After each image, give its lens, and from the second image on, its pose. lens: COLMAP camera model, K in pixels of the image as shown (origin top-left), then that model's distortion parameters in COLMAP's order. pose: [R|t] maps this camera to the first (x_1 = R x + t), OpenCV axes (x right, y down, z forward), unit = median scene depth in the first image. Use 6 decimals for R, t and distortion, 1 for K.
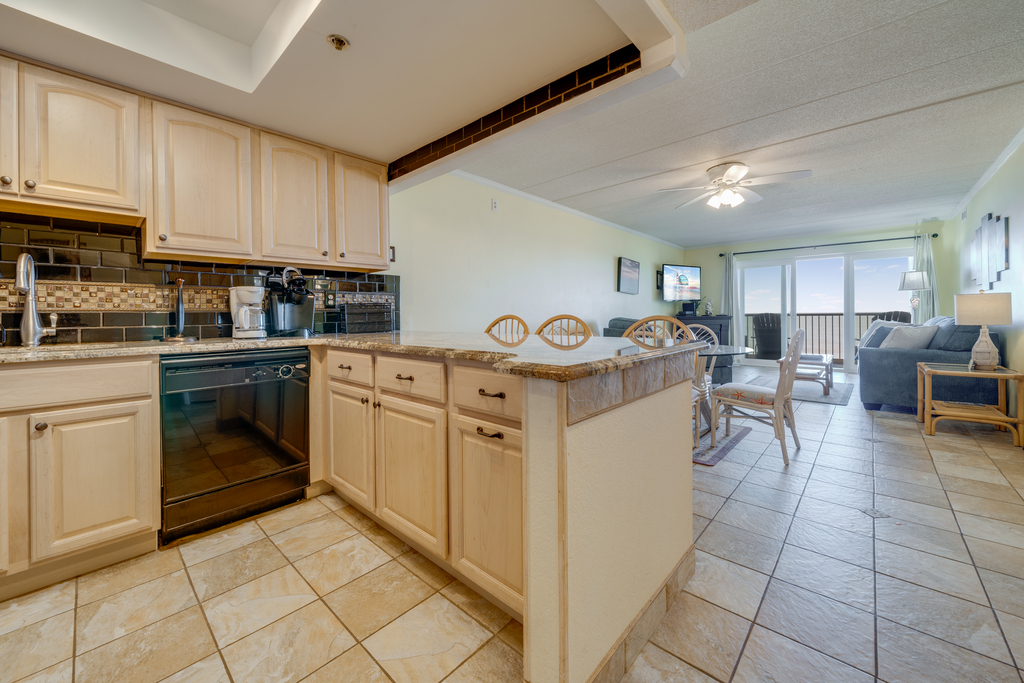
lens RADIAL K [[391.9, 0, 515.4], [0, 391.9, 315.7], [0, 0, 1]] dist [-0.007183, -0.000018]
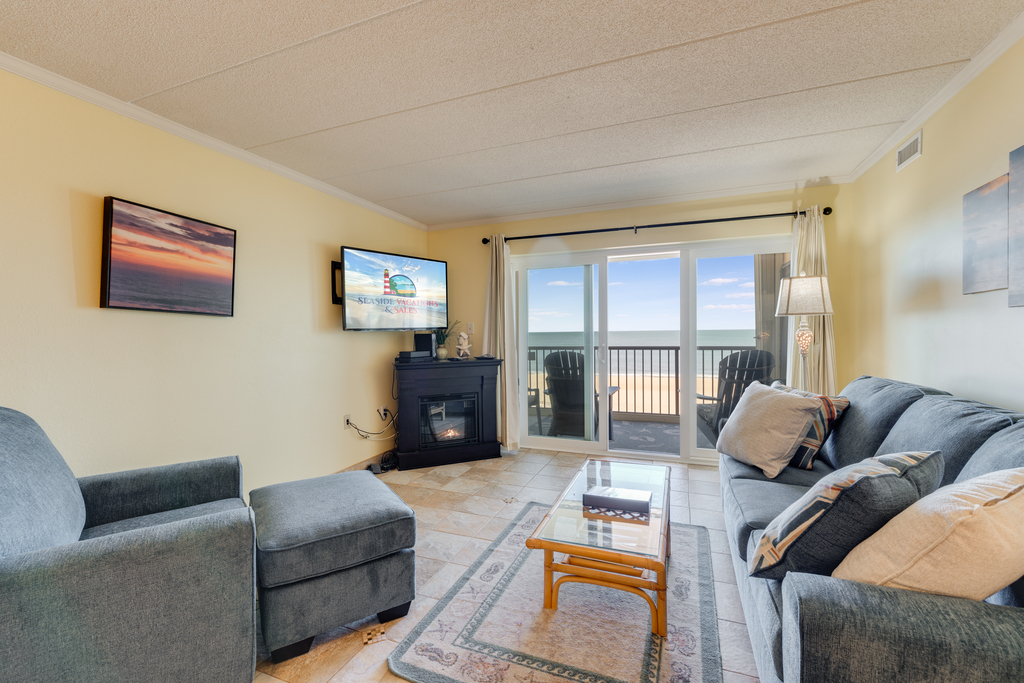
lens RADIAL K [[432.1, 0, 512.0], [0, 432.1, 341.5], [0, 0, 1]] dist [0.001491, -0.000040]
pose [[0.934052, -0.011048, 0.356965, 1.094420], [0.004866, 0.999822, 0.018213, -0.099400], [-0.357103, -0.015275, 0.933940, 1.398062]]
